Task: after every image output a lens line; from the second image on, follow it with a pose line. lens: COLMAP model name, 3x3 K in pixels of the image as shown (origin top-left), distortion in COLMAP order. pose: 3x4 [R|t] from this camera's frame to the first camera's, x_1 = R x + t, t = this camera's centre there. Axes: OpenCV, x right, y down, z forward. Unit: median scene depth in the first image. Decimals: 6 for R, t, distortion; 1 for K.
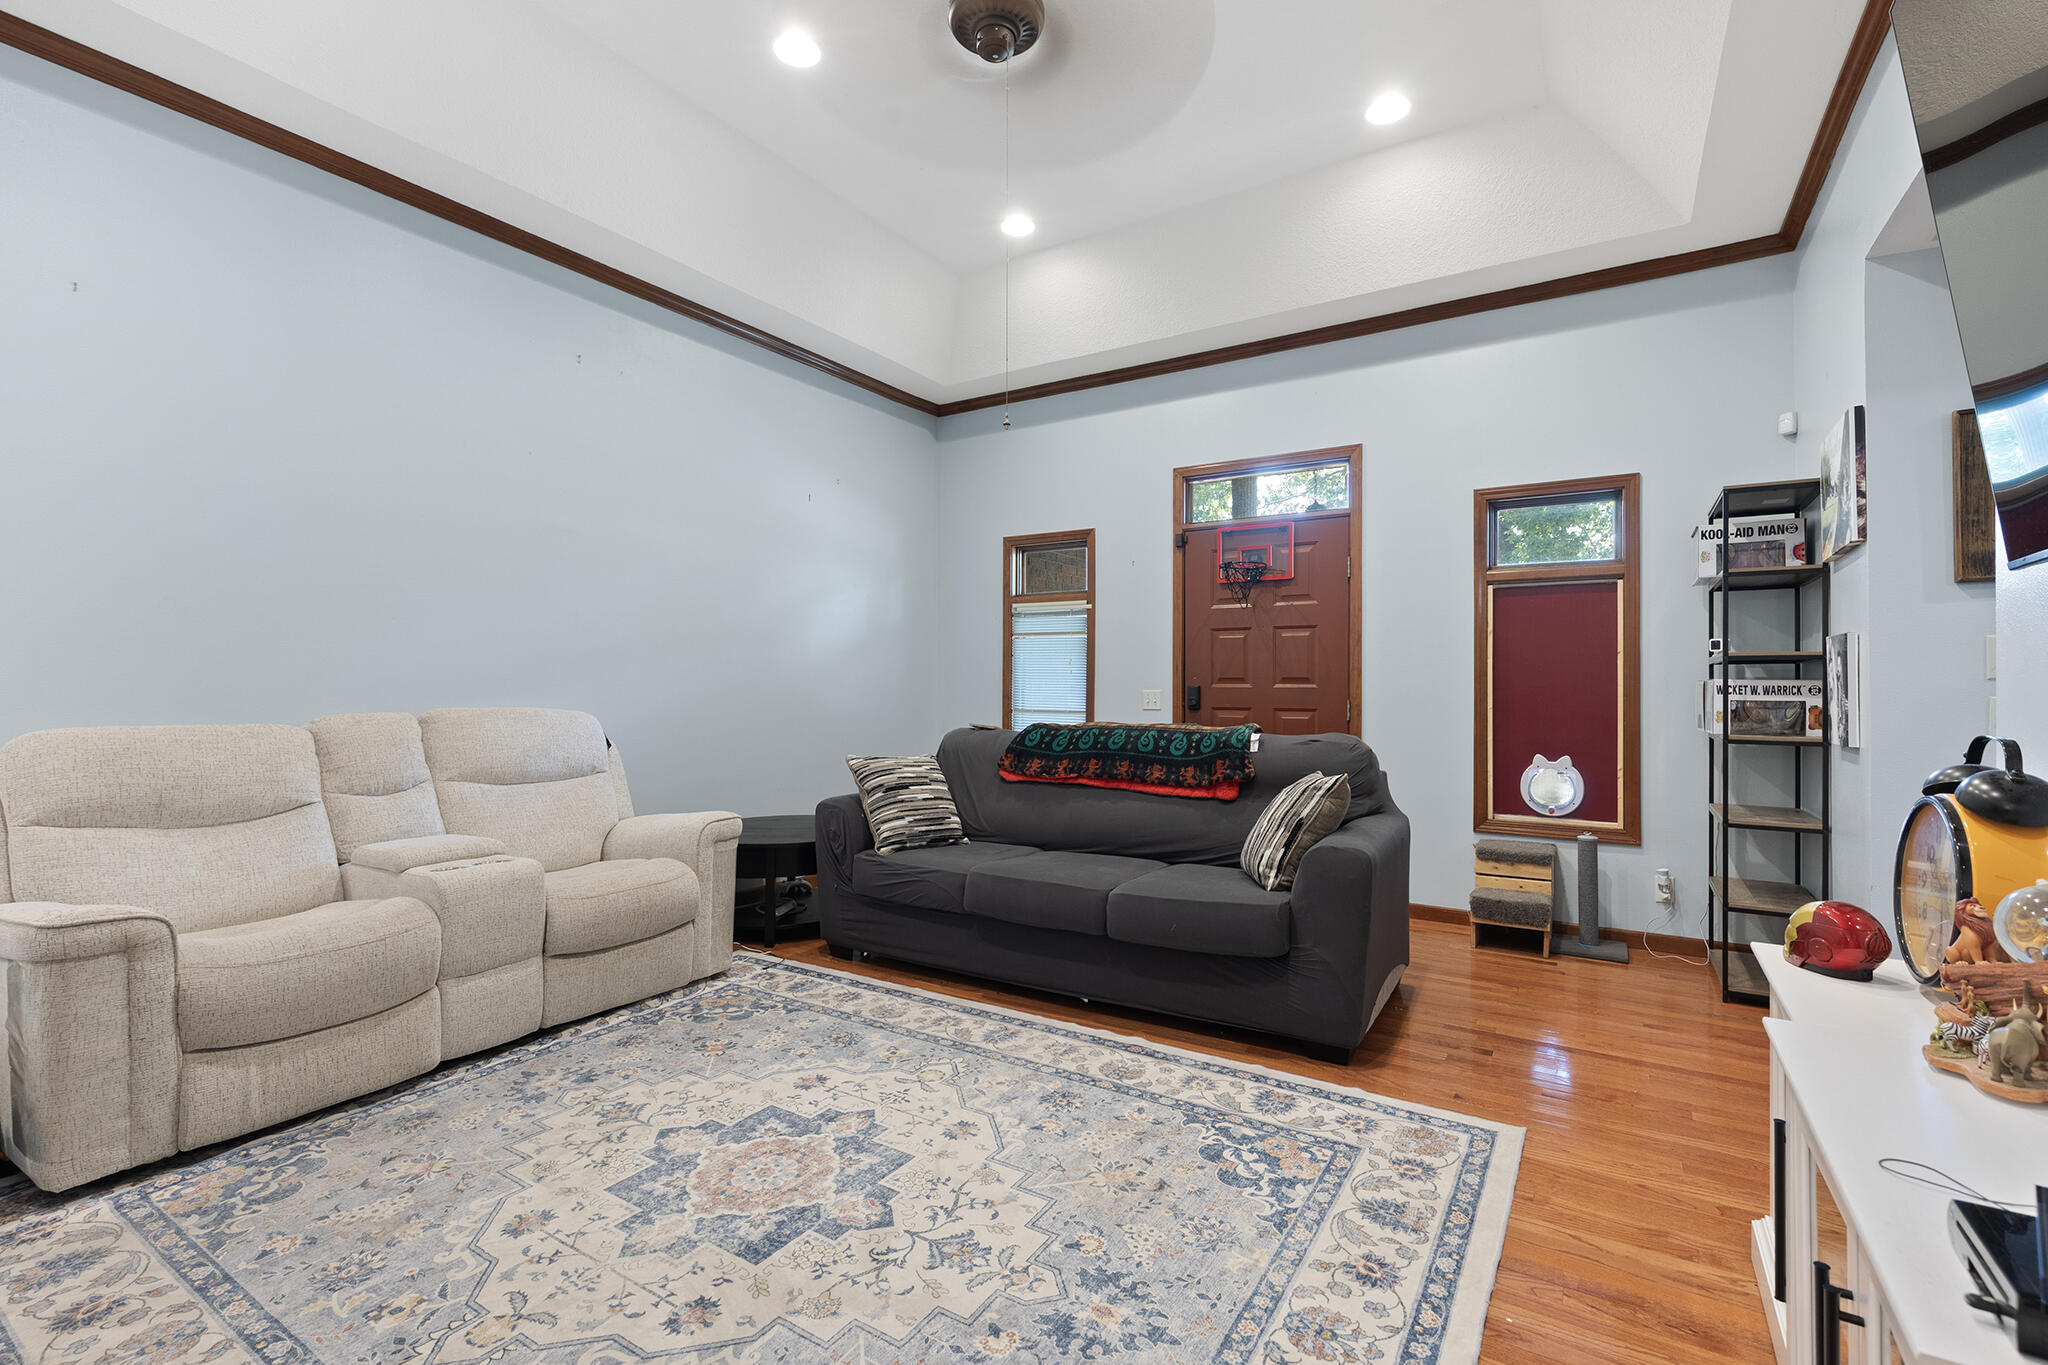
lens RADIAL K [[912.0, 0, 1026.6], [0, 912.0, 679.3], [0, 0, 1]] dist [0.001232, -0.001342]
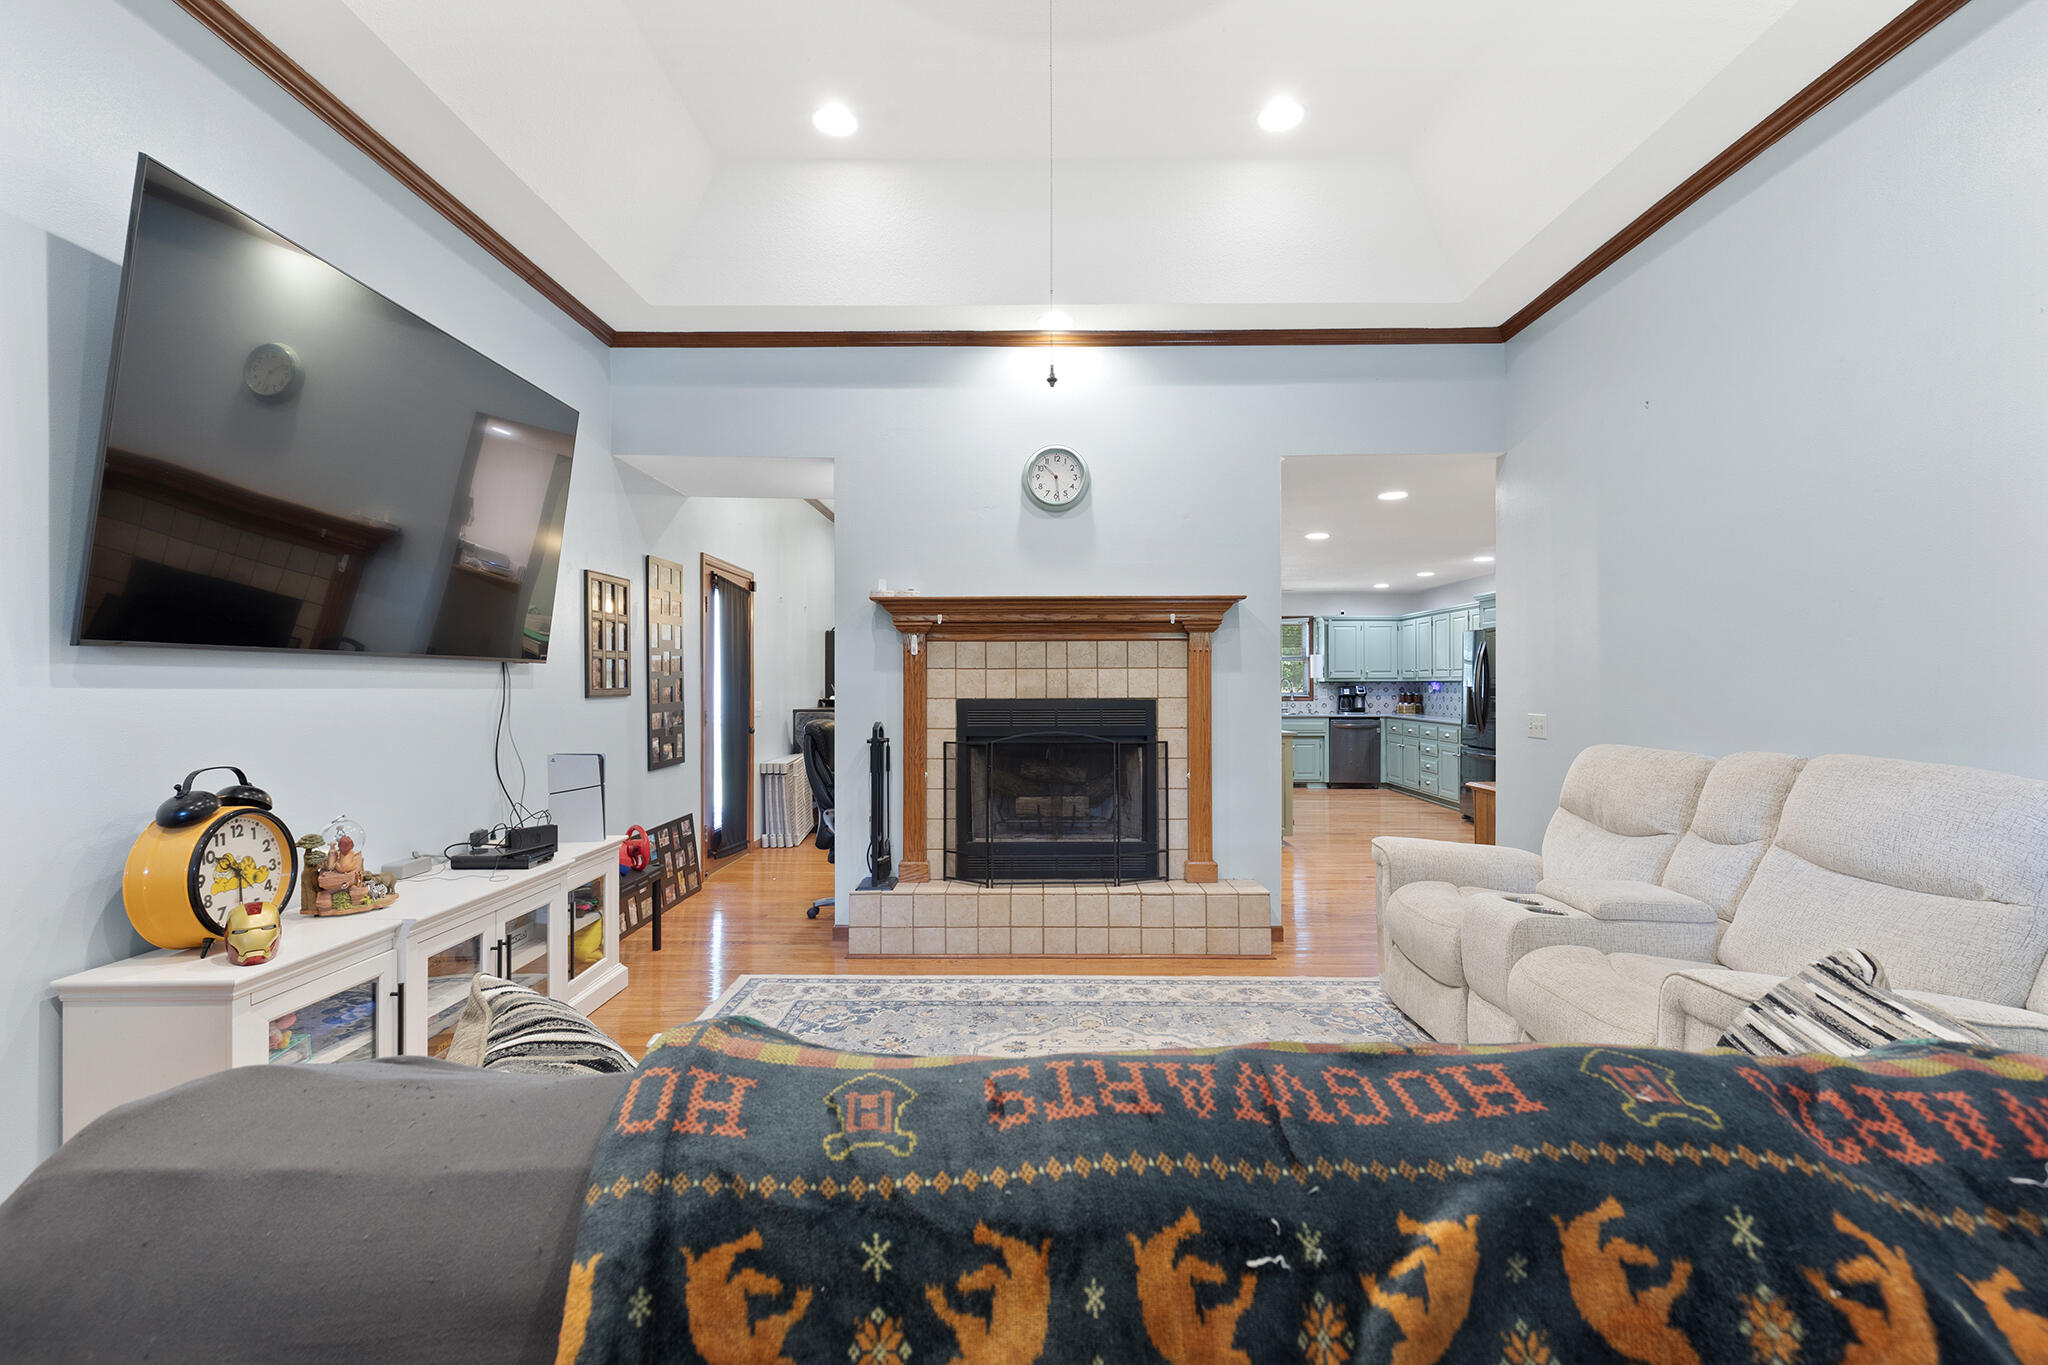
lens RADIAL K [[912.0, 0, 1026.6], [0, 912.0, 679.3], [0, 0, 1]] dist [0.001232, -0.001342]
pose [[-0.848743, 0.001229, -0.528804, 0.452112], [0.008590, 0.999897, -0.011464, -0.036671], [0.528736, -0.014272, -0.848666, 1.908754]]
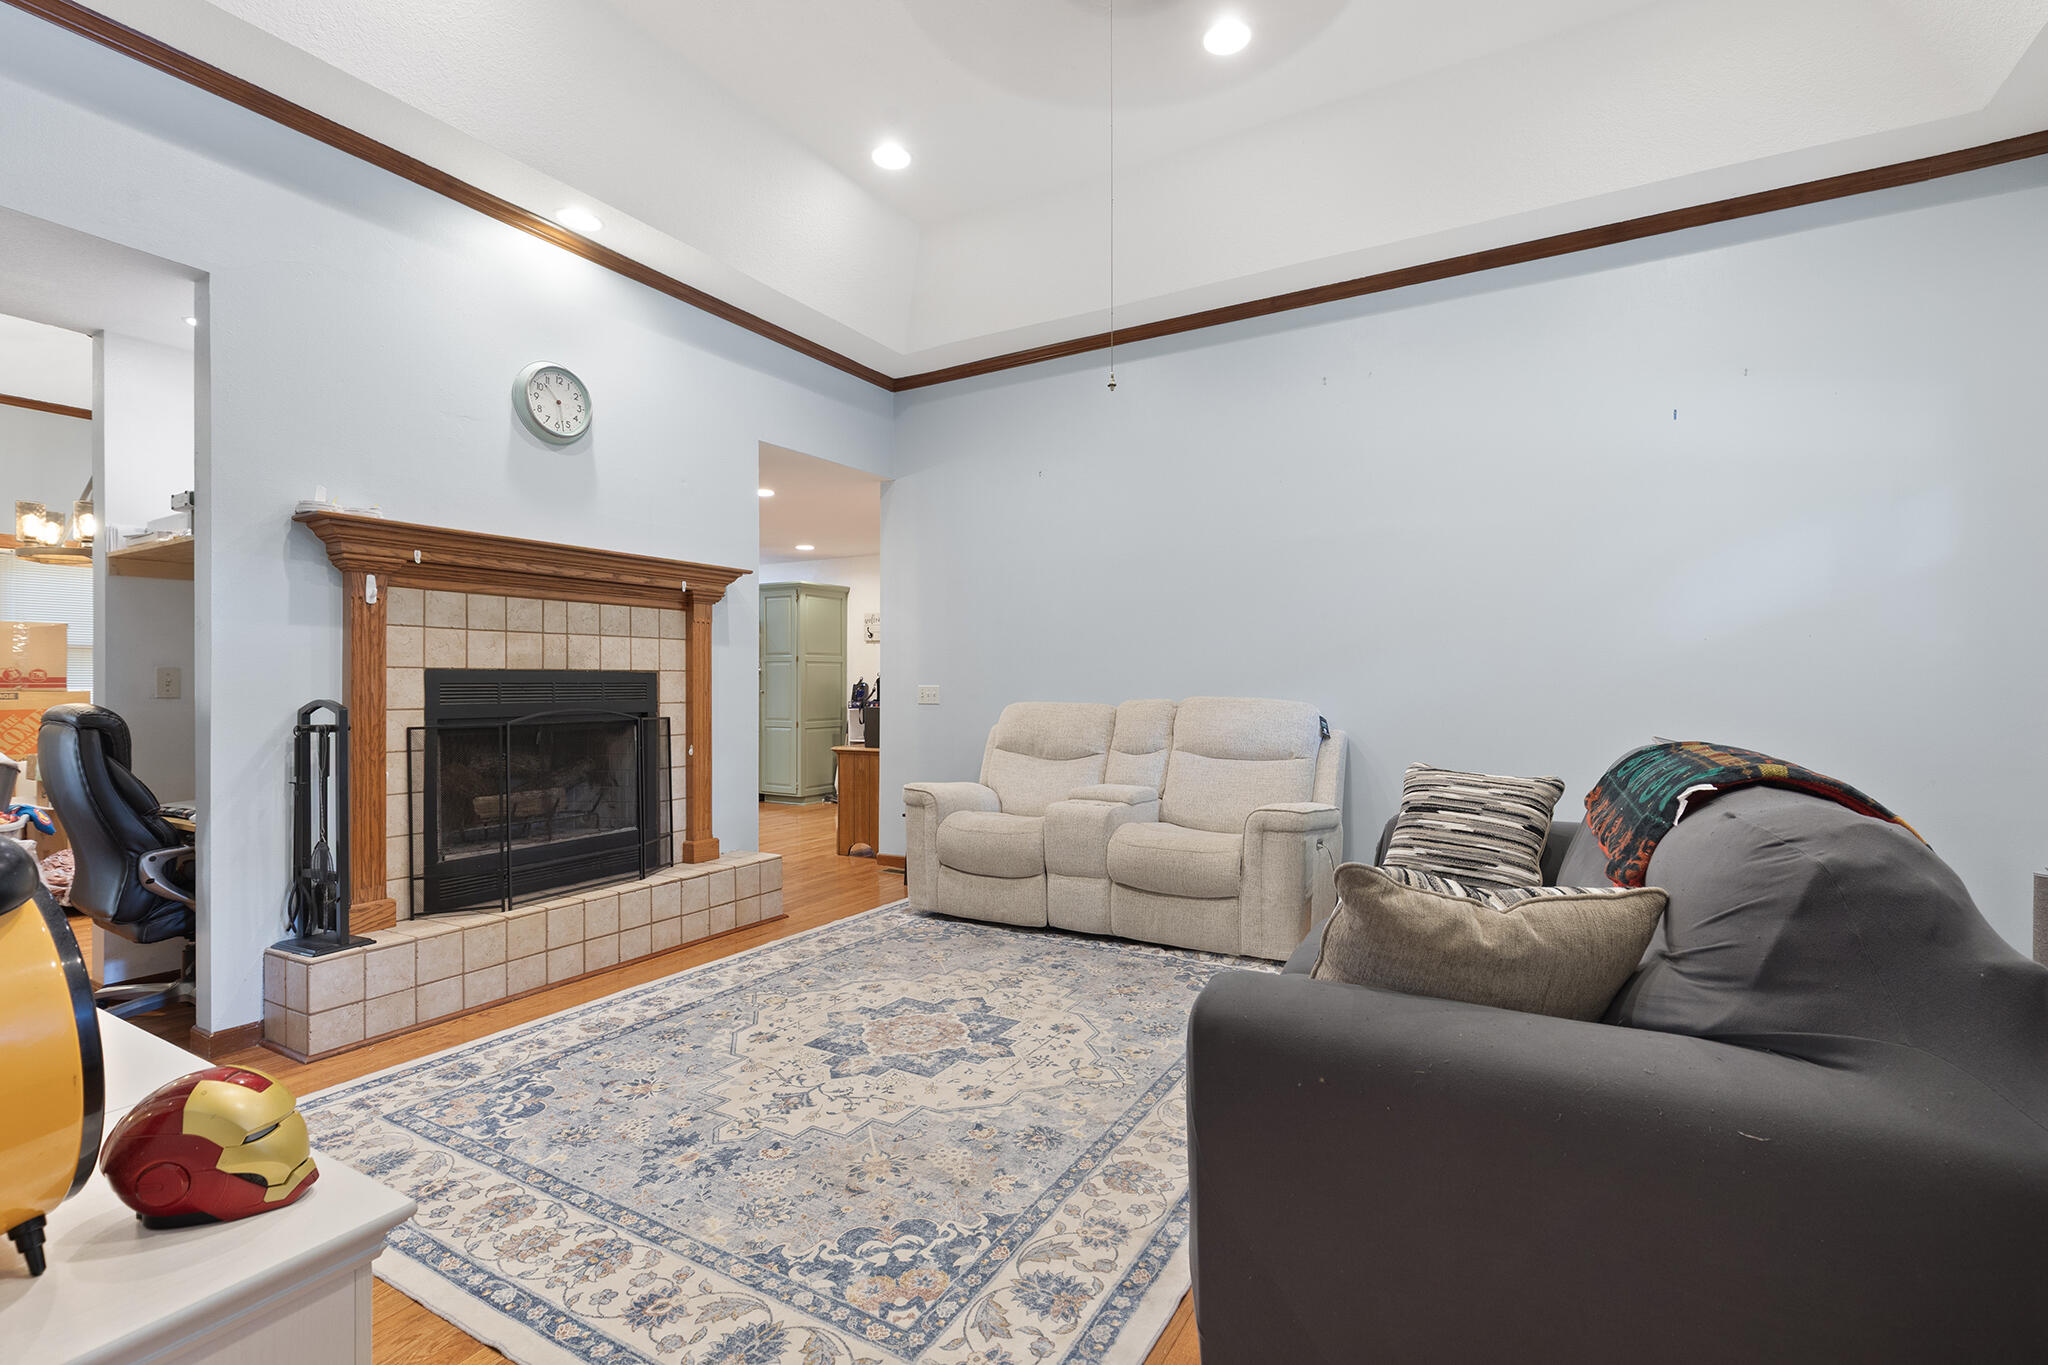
lens RADIAL K [[912.0, 0, 1026.6], [0, 912.0, 679.3], [0, 0, 1]] dist [0.001232, -0.001342]
pose [[0.047861, -0.002419, -0.998851, 1.023944], [0.009105, 0.999957, -0.001985, 0.010791], [0.998813, -0.008999, 0.047880, 1.032569]]
